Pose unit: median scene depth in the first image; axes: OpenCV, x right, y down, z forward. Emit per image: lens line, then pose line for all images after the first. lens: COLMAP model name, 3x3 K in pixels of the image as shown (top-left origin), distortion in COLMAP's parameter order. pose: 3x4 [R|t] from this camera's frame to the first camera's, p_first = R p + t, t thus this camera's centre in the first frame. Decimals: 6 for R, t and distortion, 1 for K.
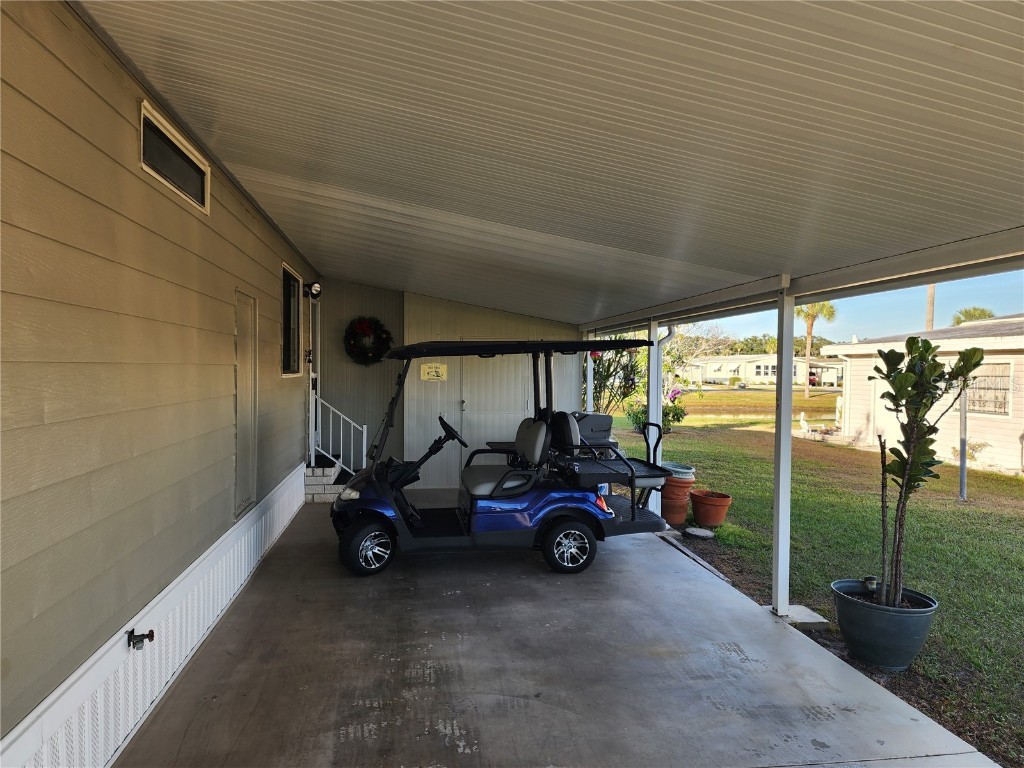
lens RADIAL K [[686.9, 0, 526.5], [0, 686.9, 381.6], [0, 0, 1]] dist [0.006027, 0.001188]
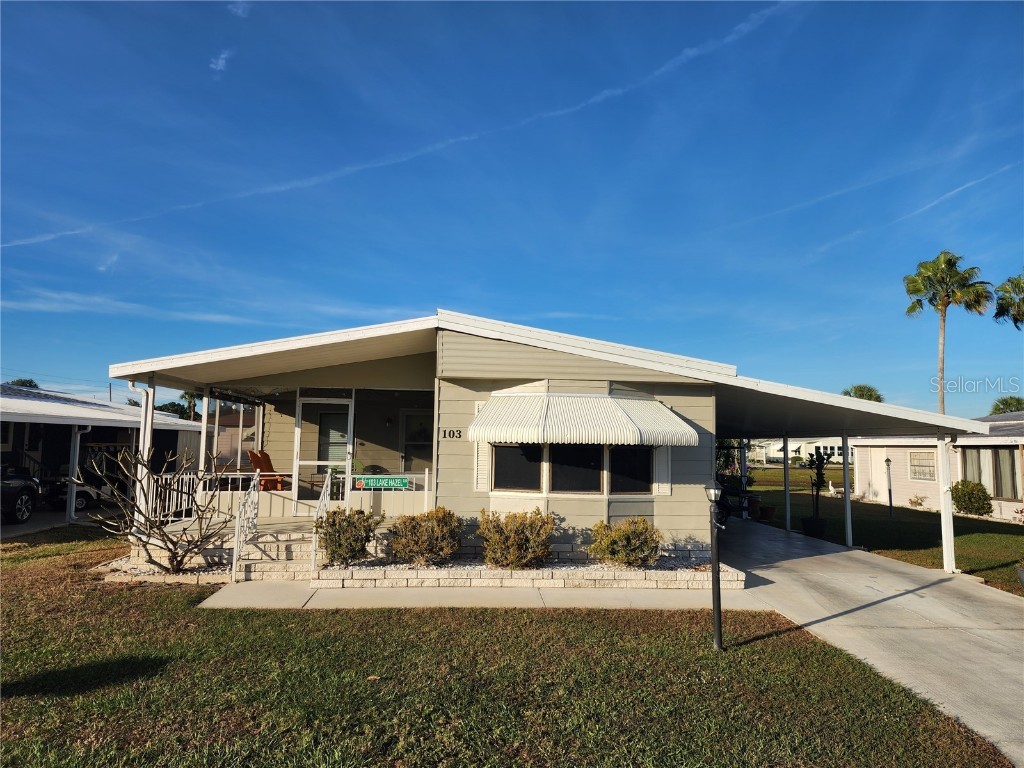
lens RADIAL K [[688.6, 0, 509.3], [0, 688.6, 396.1], [0, 0, 1]] dist [0.117202, -0.110981]
pose [[0.994794, -0.004470, -0.101806, -0.325045], [-0.004860, 0.995820, -0.091205, 0.000480], [0.101788, 0.091225, 0.990615, -1.321843]]
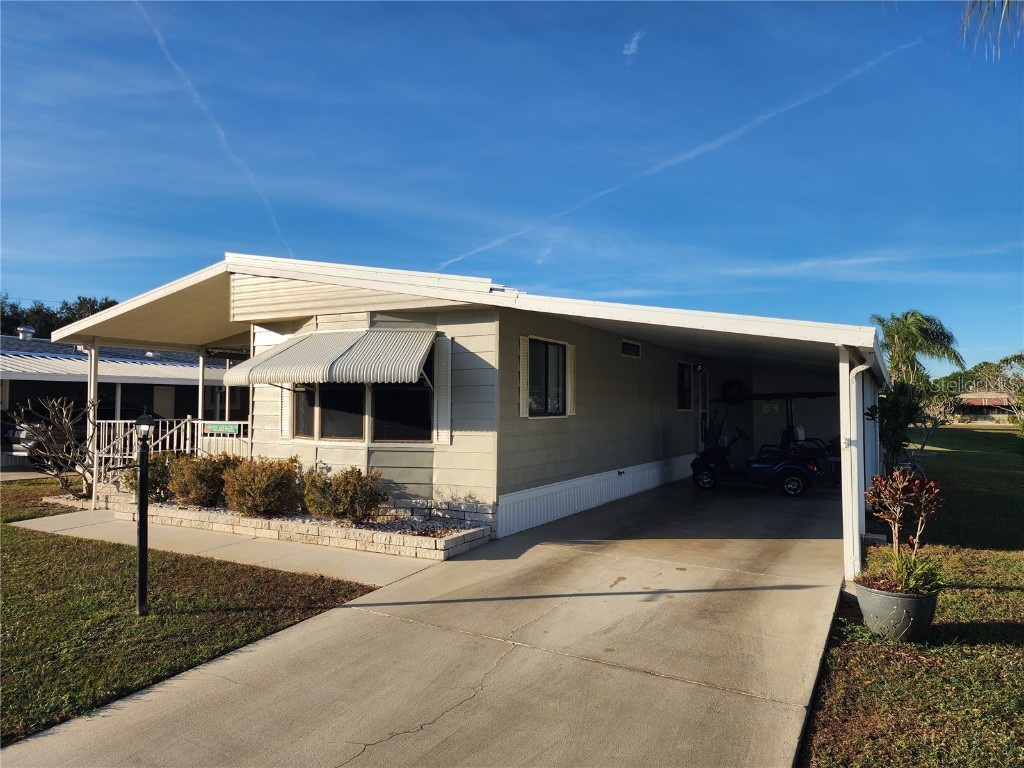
lens RADIAL K [[688.6, 0, 509.3], [0, 688.6, 396.1], [0, 0, 1]] dist [0.117202, -0.110981]
pose [[0.775405, -0.019972, -0.631148, 0.481192], [-0.005997, 0.999222, -0.038988, 0.027863], [0.631435, 0.034016, 0.774682, -0.825849]]
